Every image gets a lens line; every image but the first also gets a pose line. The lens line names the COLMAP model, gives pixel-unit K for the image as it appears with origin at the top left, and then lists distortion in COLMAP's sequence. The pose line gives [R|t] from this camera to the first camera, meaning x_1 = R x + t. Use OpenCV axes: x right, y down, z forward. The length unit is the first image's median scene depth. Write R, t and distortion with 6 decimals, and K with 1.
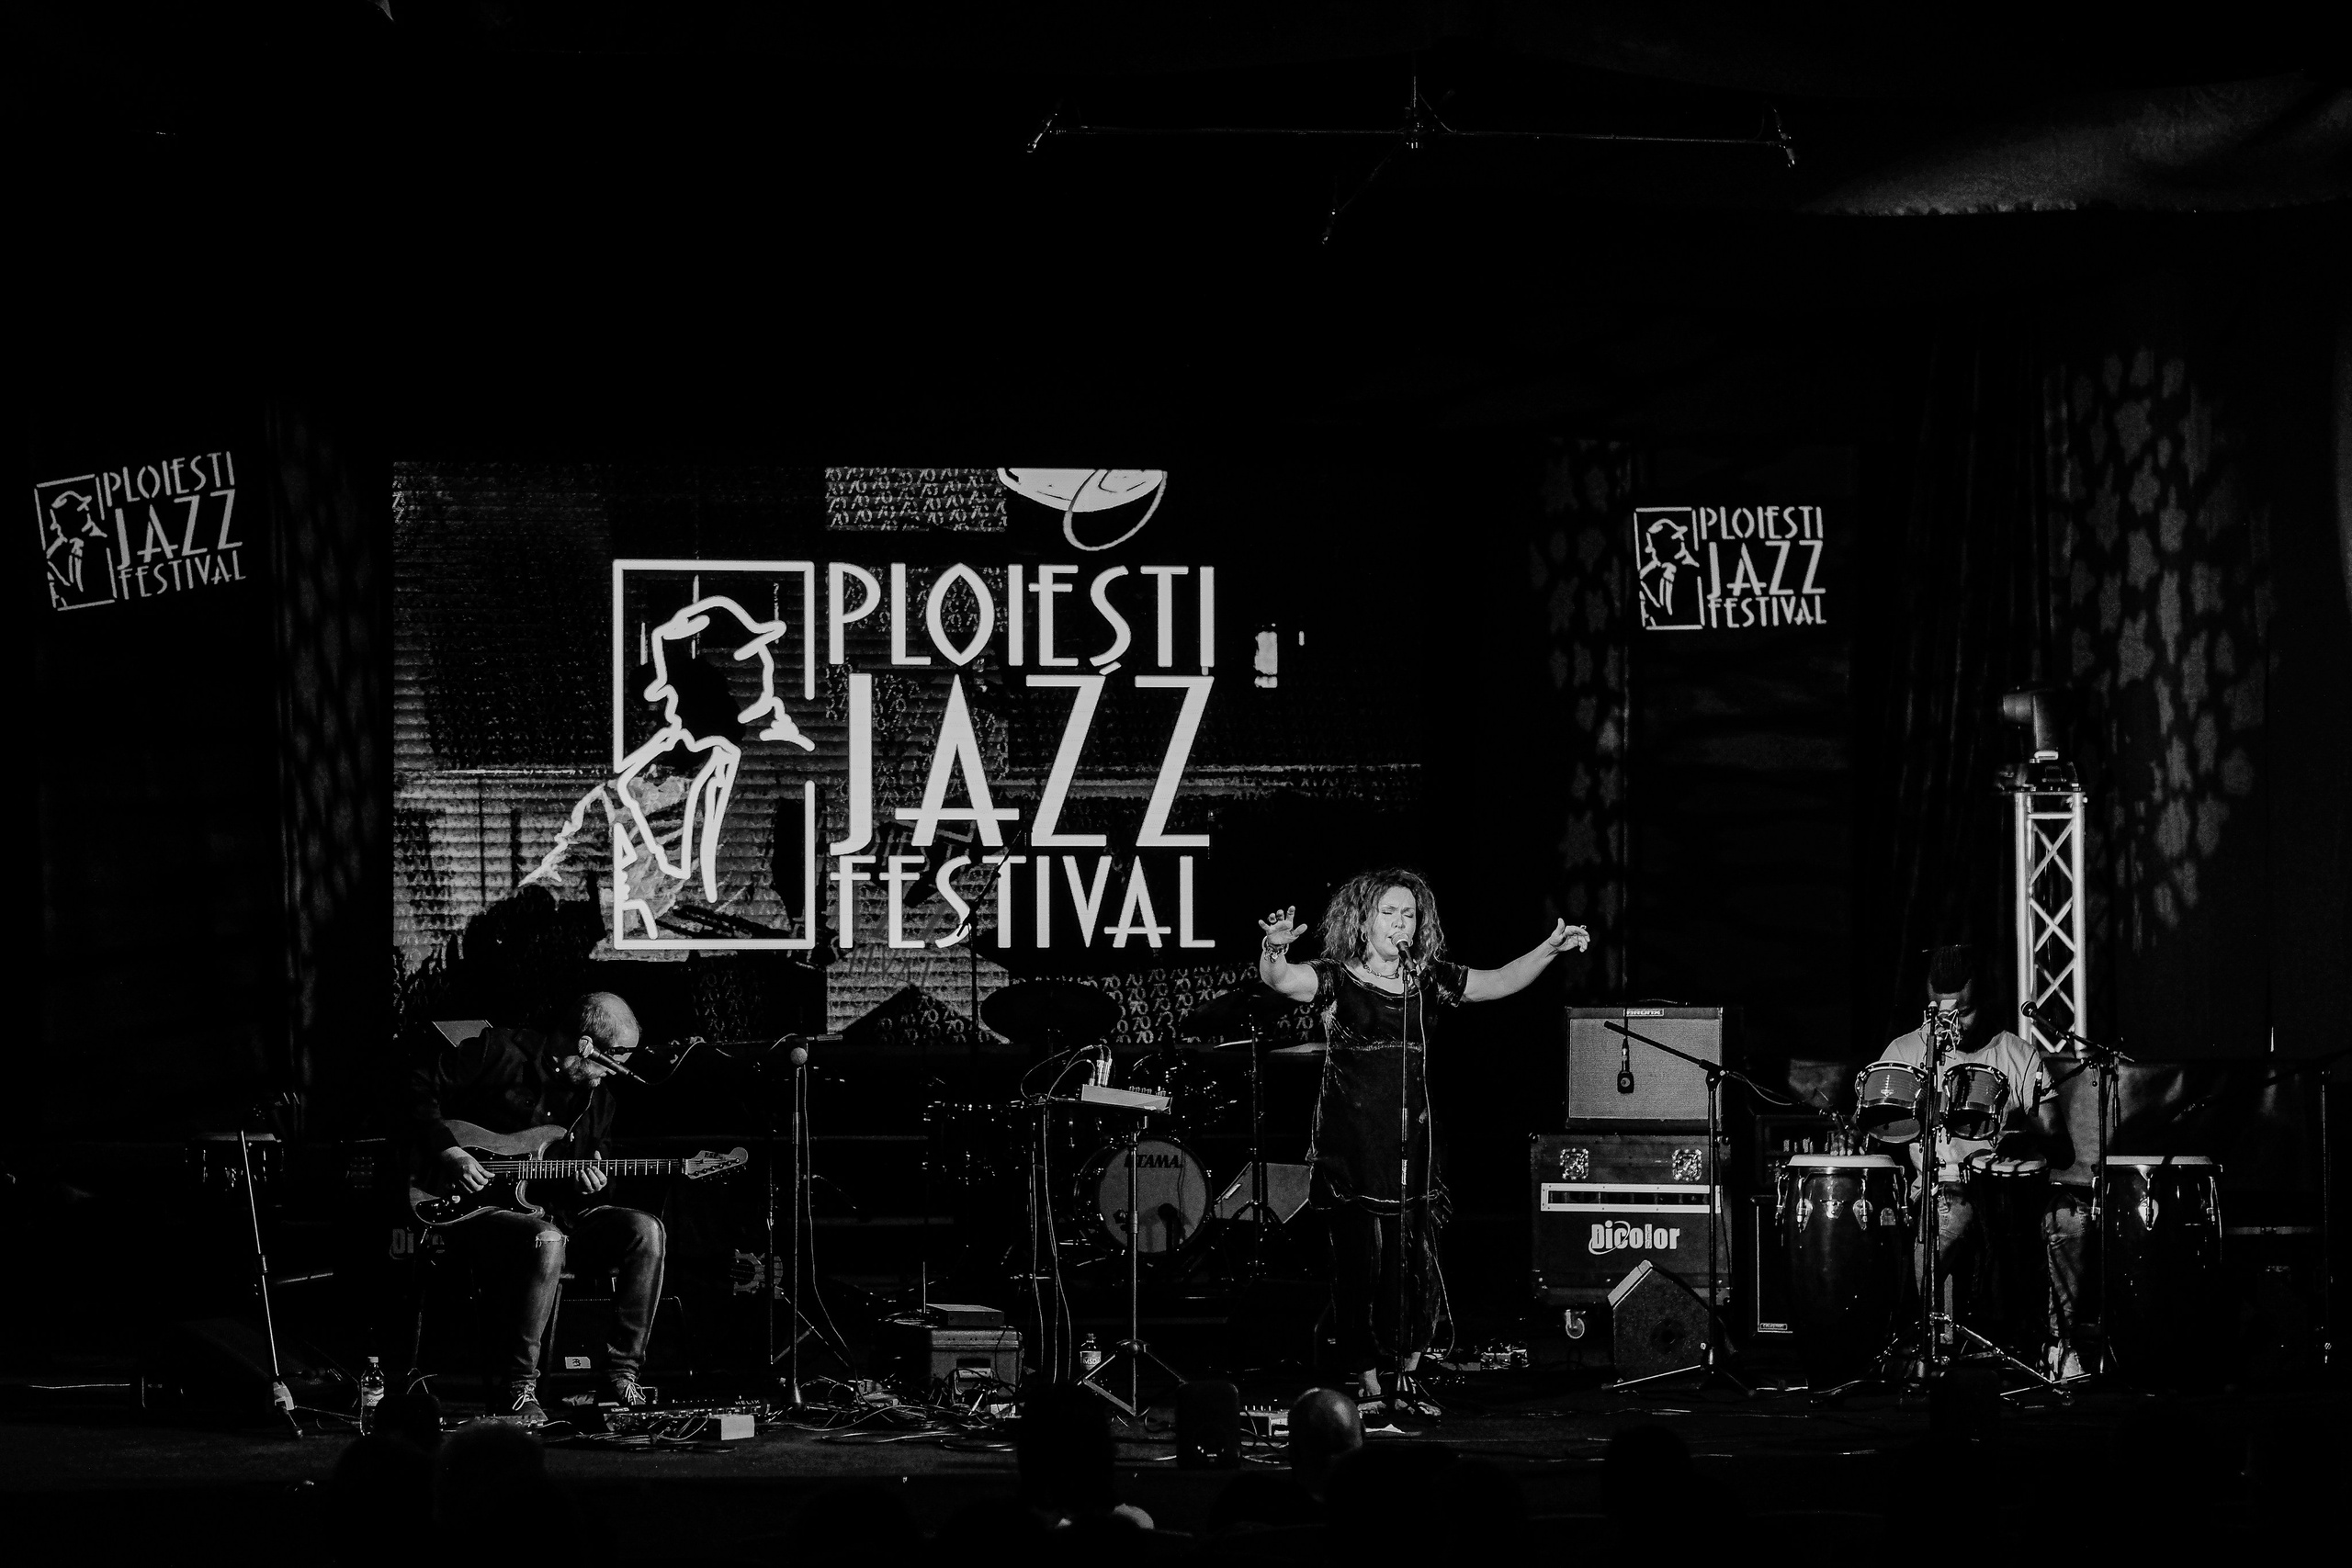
lens RADIAL K [[5667.3, 0, 1183.0], [0, 5667.3, 799.9], [0, 0, 1]] dist [0.030702, 0.000000]
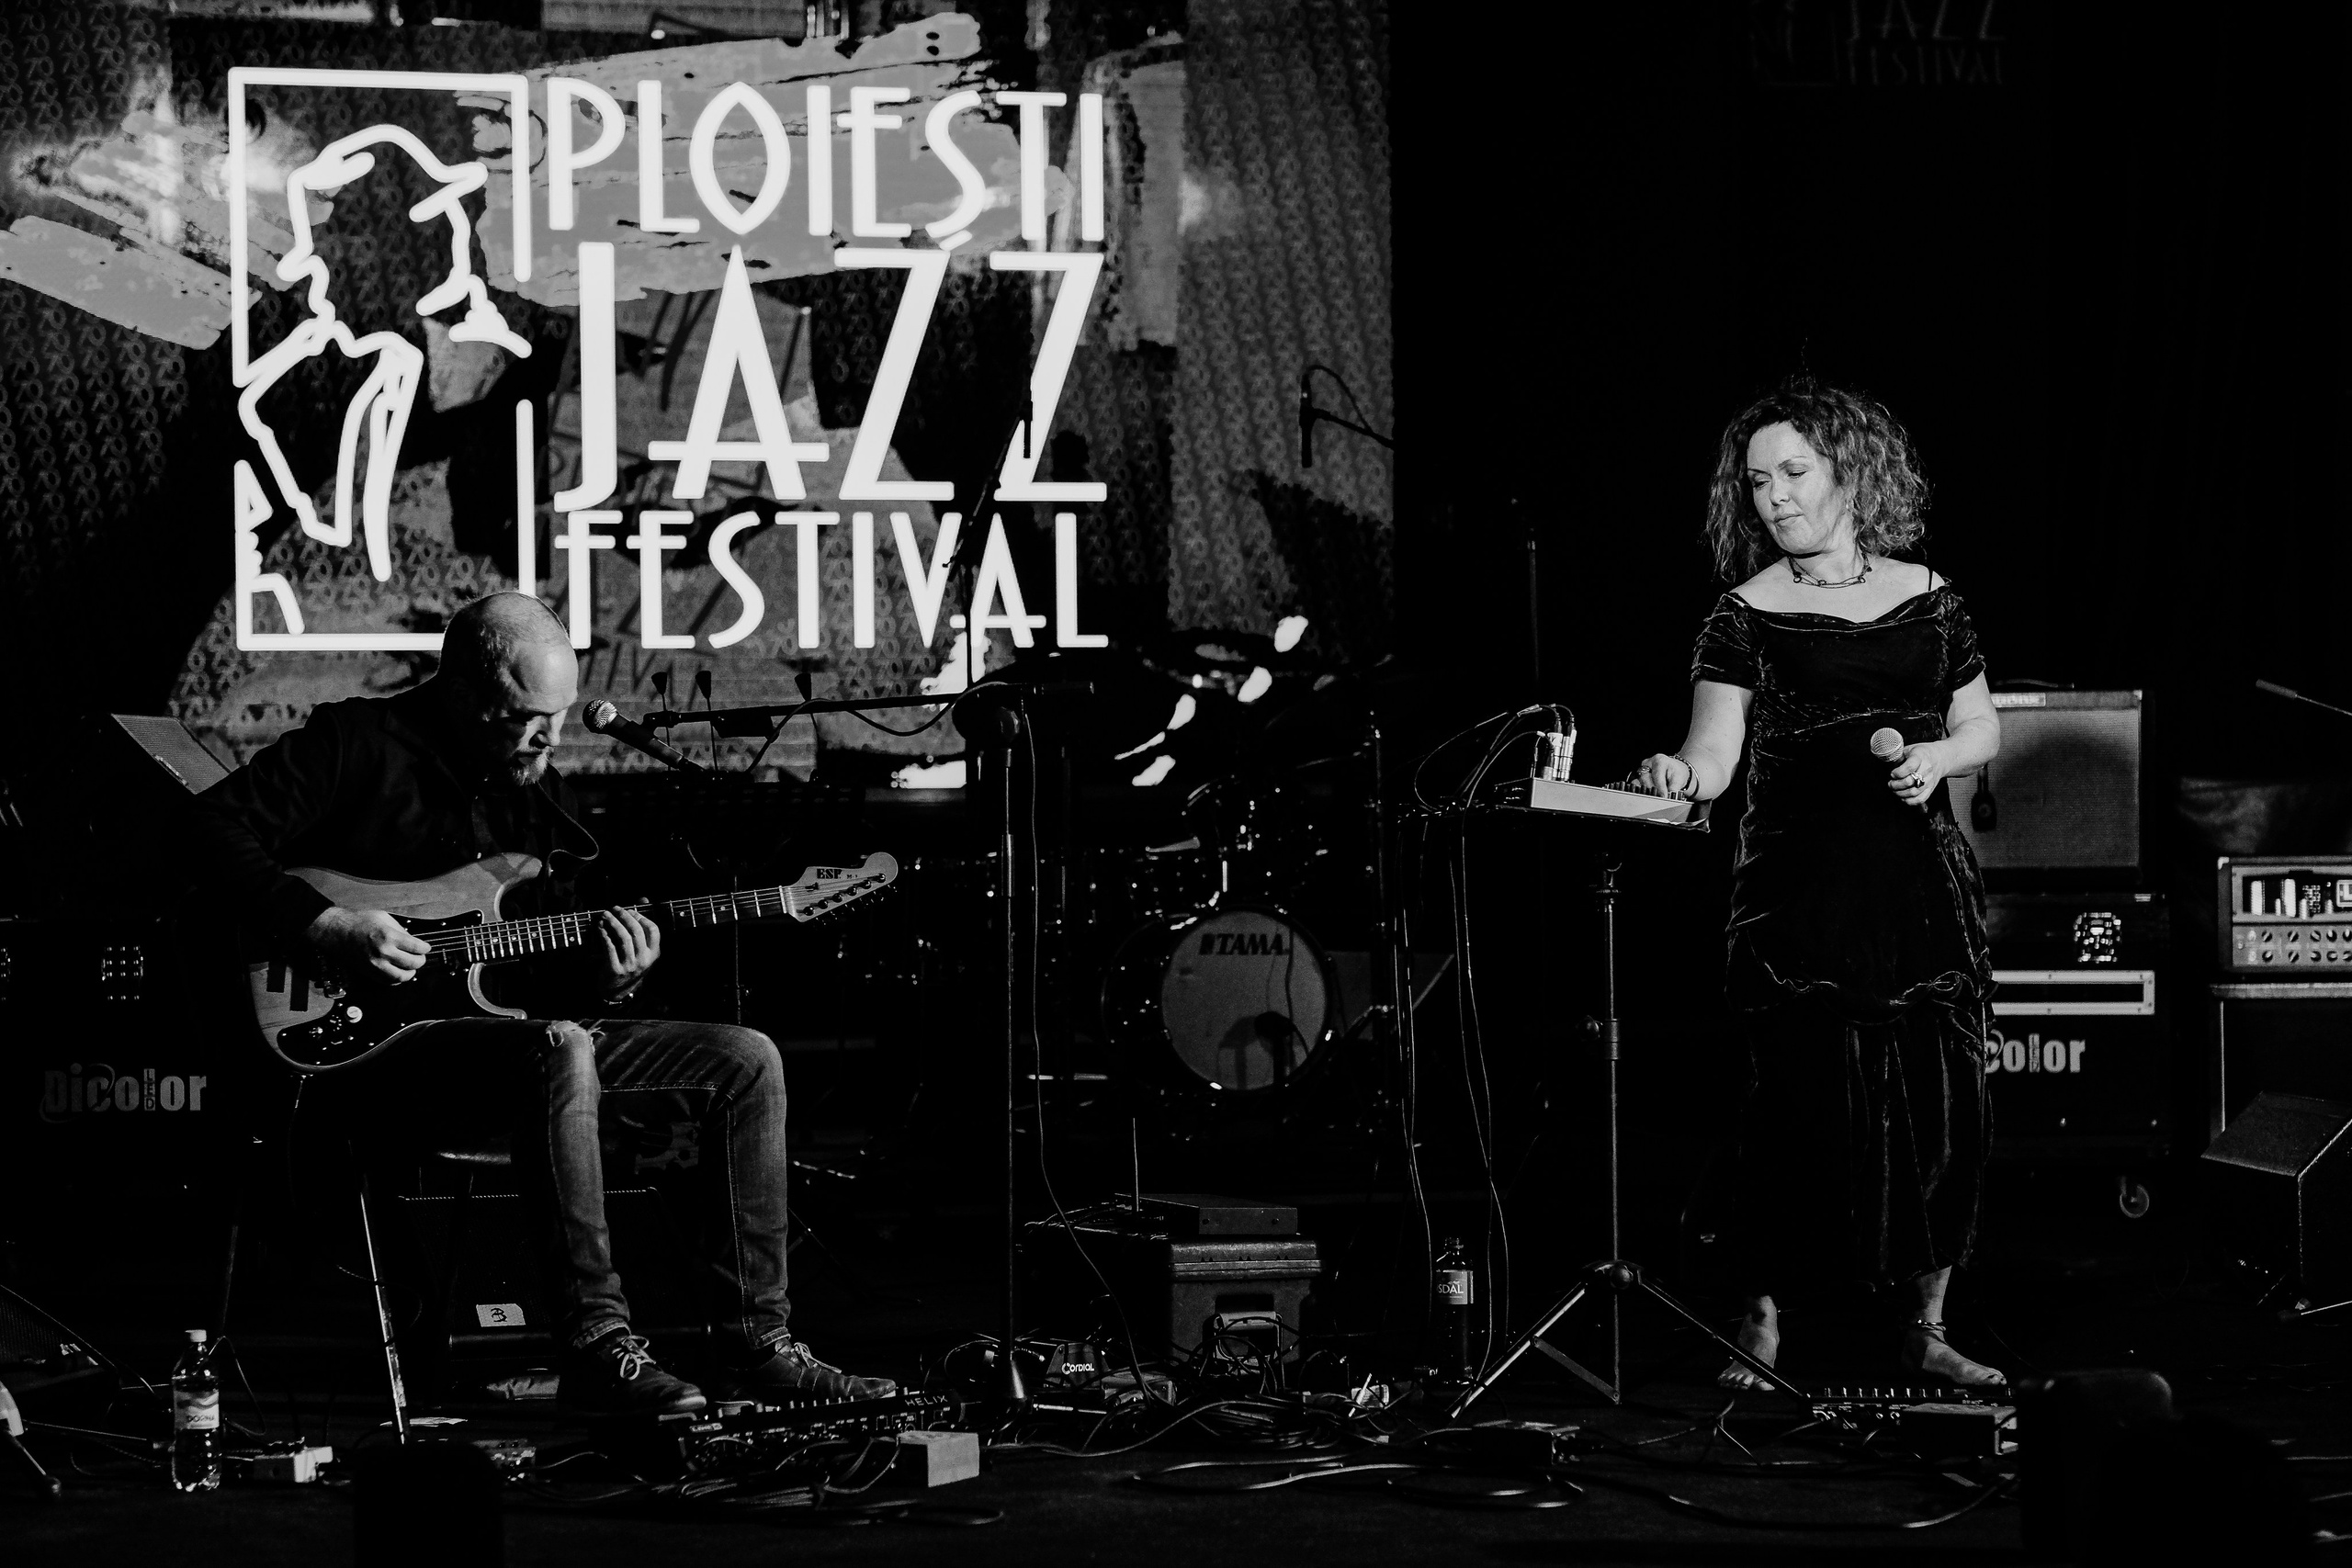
lens RADIAL K [[5667.3, 0, 1187.3], [0, 5667.3, 788.0], [0, 0, 1]] dist [0.030702, 0.000000]
pose [[0.991106, -0.008270, 0.132820, -0.077782], [0.004387, 0.999555, 0.029501, 0.023282], [-0.133005, -0.028656, 0.990701, 0.317234]]
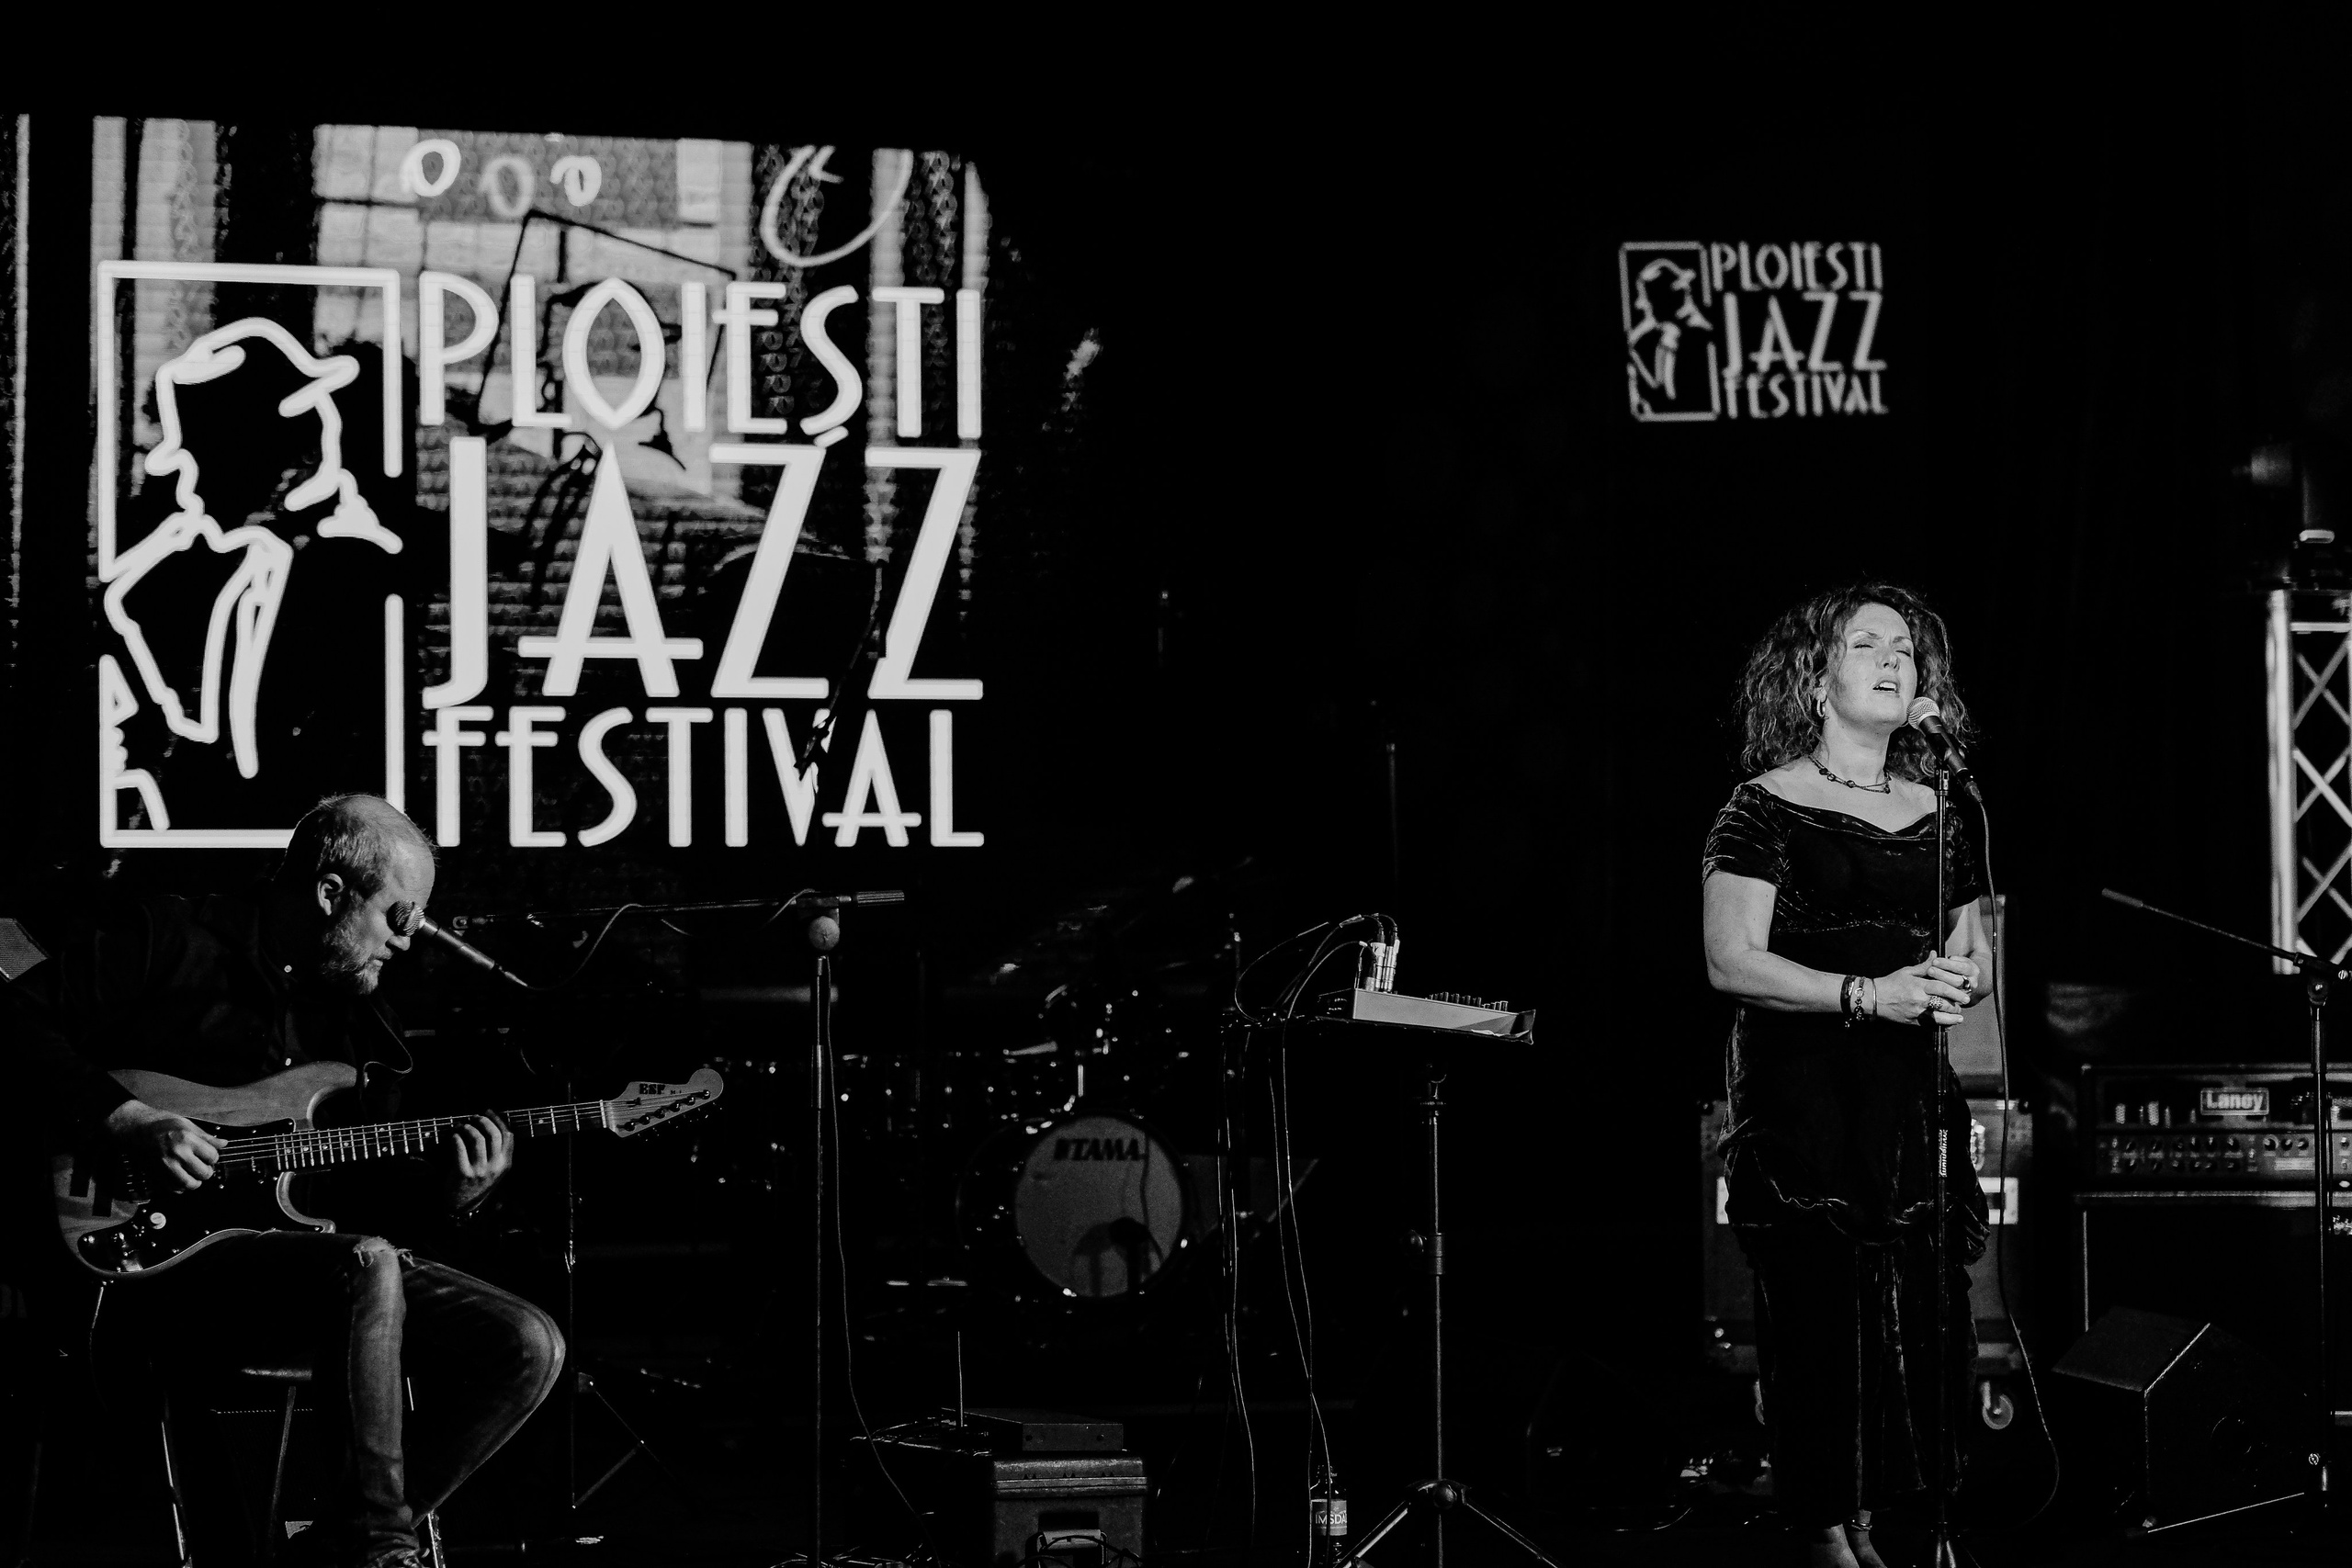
lens RADIAL K [[5667.3, 0, 1194.1], [0, 5667.3, 802.1], [0, 0, 1]] dist [0.030702, 0.000000]
pose [[0.989247, -0.000993, 0.146254, -0.070425], [0.001242, 0.999998, -0.001608, 0.022293], [-0.146252, 0.001772, 0.989246, 0.321187]]
